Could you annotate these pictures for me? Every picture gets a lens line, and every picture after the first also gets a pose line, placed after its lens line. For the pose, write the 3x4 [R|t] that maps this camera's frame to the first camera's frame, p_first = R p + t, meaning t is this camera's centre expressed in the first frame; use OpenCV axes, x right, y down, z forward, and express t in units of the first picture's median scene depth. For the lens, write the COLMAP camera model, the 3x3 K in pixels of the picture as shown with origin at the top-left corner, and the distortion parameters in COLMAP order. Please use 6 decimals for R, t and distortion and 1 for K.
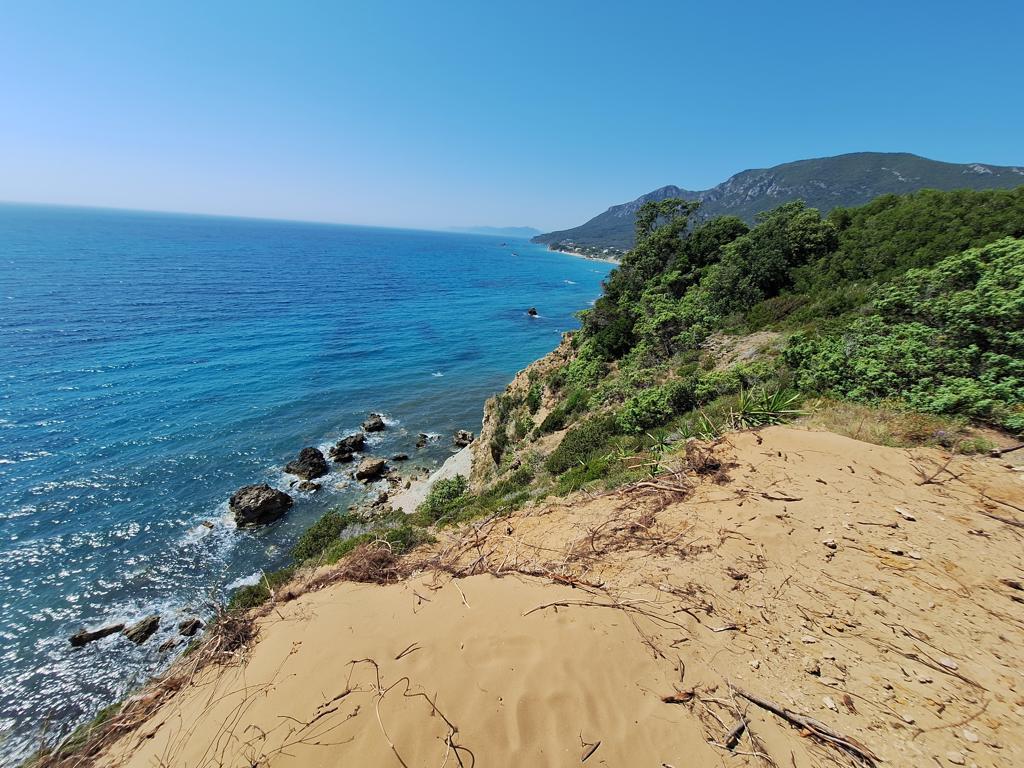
lens RADIAL K [[401.1, 0, 507.0], [0, 401.1, 391.8], [0, 0, 1]] dist [-0.003399, -0.000285]
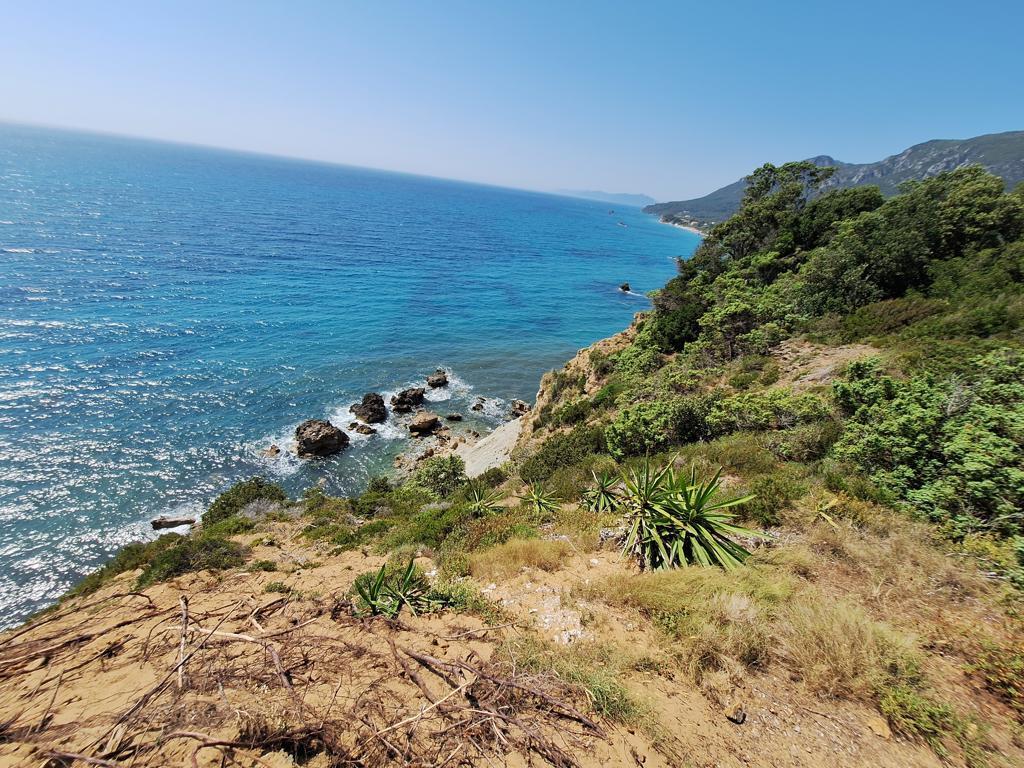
lens RADIAL K [[401.7, 0, 509.3], [0, 401.7, 390.6], [0, 0, 1]] dist [0.001991, -0.000489]
pose [[0.969171, 0.159597, -0.187716, 0.103065], [-0.145339, 0.985505, 0.087500, -0.023580], [0.198960, -0.057520, 0.978318, 0.095306]]
